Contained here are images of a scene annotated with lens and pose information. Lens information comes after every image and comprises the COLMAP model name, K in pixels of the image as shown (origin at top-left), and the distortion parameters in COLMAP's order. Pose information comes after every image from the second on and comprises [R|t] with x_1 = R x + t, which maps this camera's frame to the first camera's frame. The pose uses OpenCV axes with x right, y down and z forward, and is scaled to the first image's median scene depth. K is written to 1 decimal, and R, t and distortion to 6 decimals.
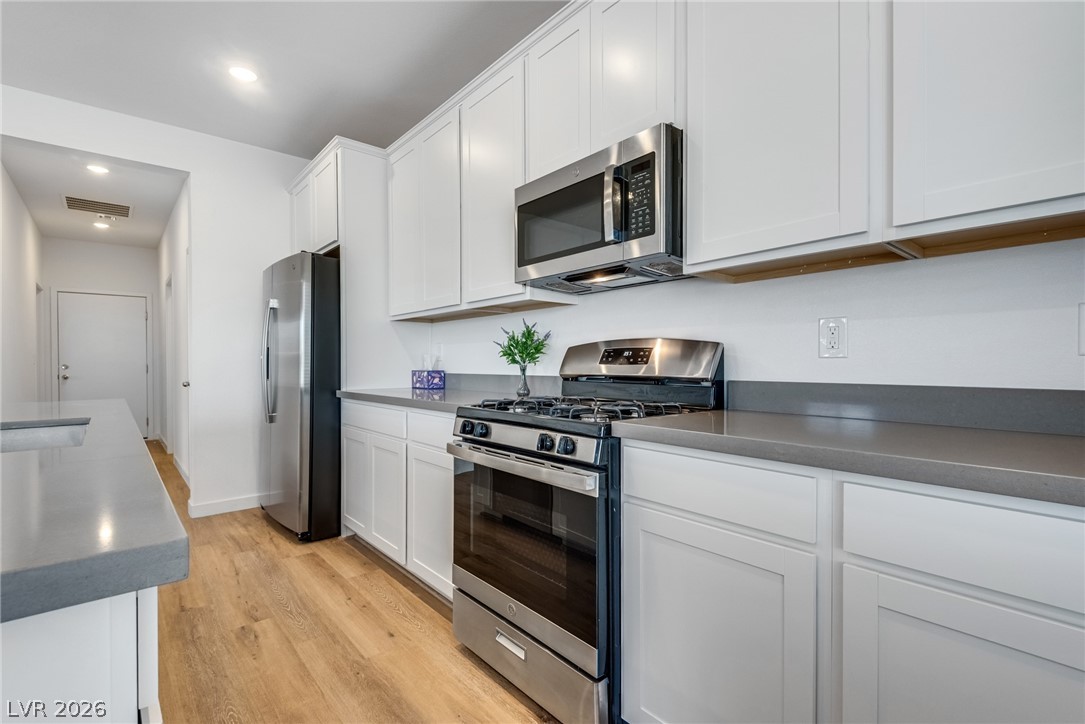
lens RADIAL K [[497.1, 0, 544.1], [0, 497.1, 367.0], [0, 0, 1]] dist [0.021921, -0.010729]
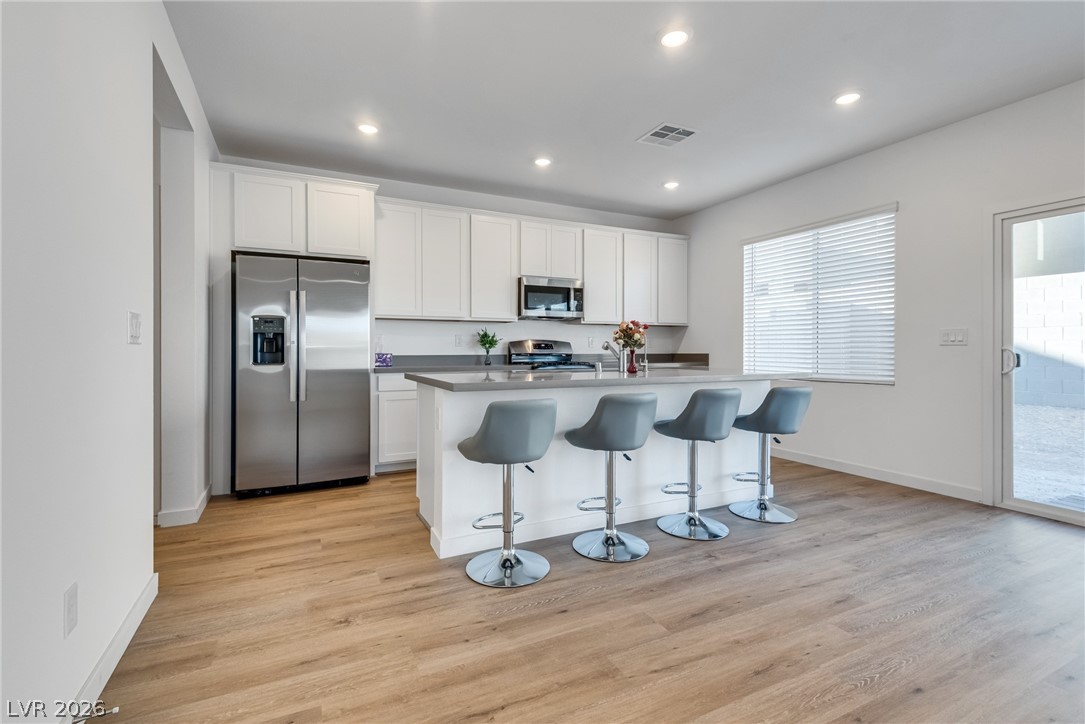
lens RADIAL K [[497.1, 0, 538.1], [0, 497.1, 350.1], [0, 0, 1]] dist [0.021921, -0.010729]
pose [[0.252439, -0.000406, 0.967613, -1.944312], [0.006876, 0.999975, -0.001374, 0.002606], [-0.967588, 0.007001, 0.252435, 0.263976]]
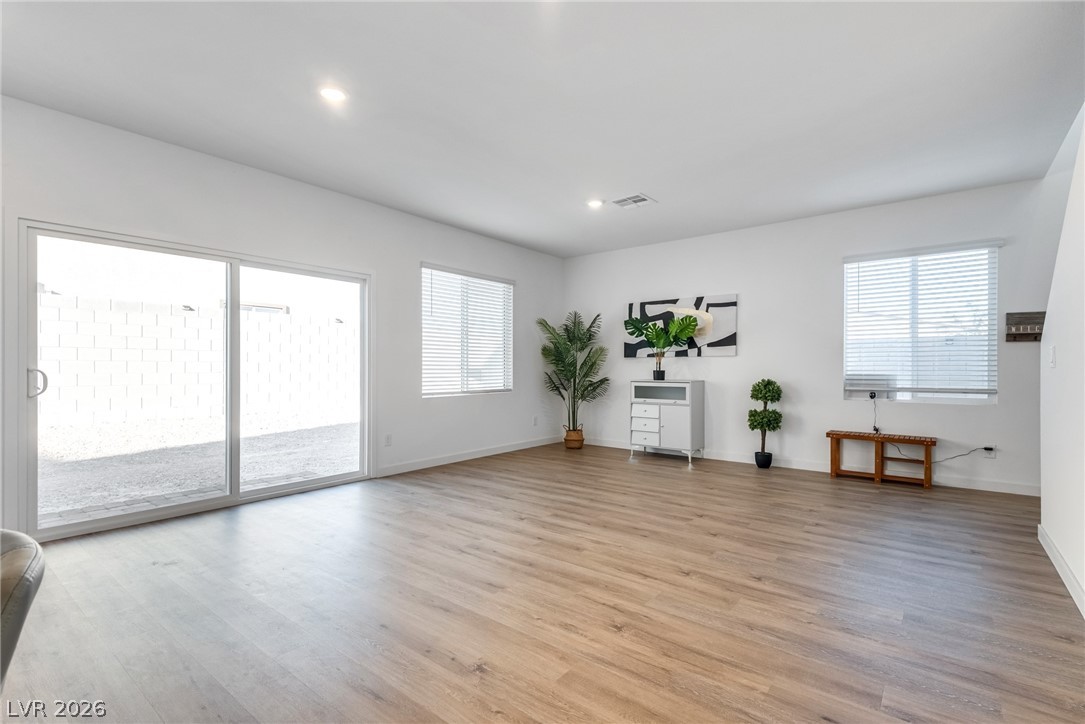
lens RADIAL K [[497.1, 0, 534.3], [0, 497.1, 368.7], [0, 0, 1]] dist [0.021921, -0.010729]
pose [[-0.984377, -0.001637, -0.176067, -1.309976], [-0.003397, 0.999947, 0.009694, -0.011380], [0.176042, 0.010140, -0.984330, 0.839701]]
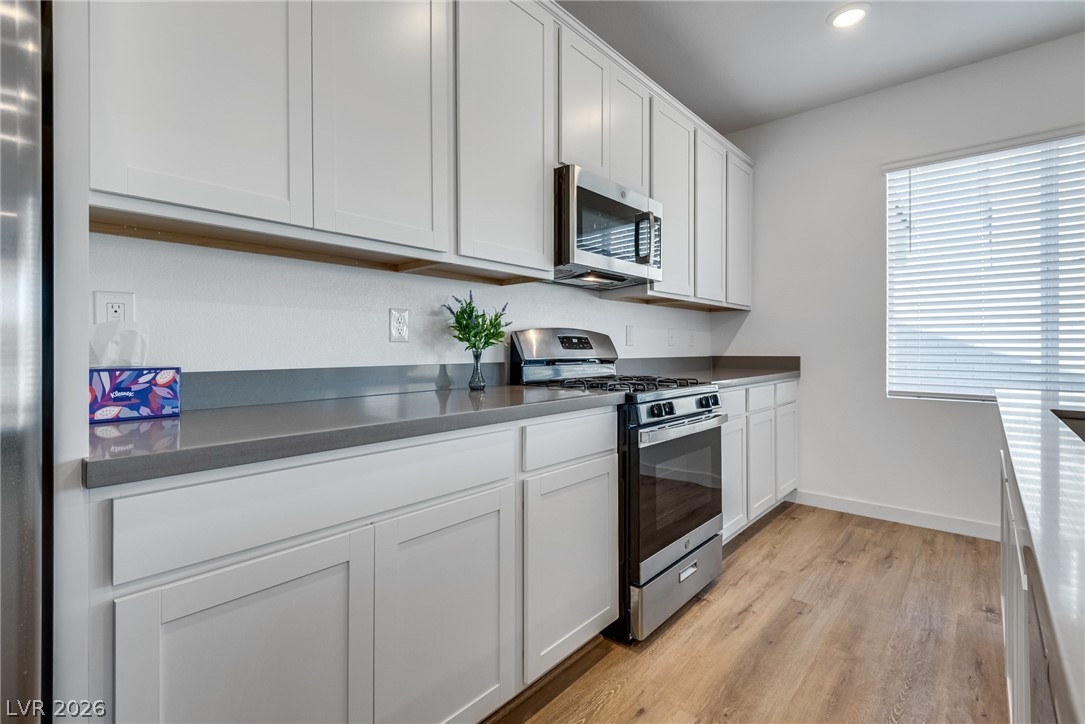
lens RADIAL K [[497.1, 0, 532.7], [0, 497.1, 348.4], [0, 0, 1]] dist [0.021921, -0.010729]
pose [[-0.128009, -0.000643, 0.991773, -0.806590], [0.005172, 0.999986, 0.001316, -0.007104], [-0.991760, 0.005298, -0.128004, 0.985650]]
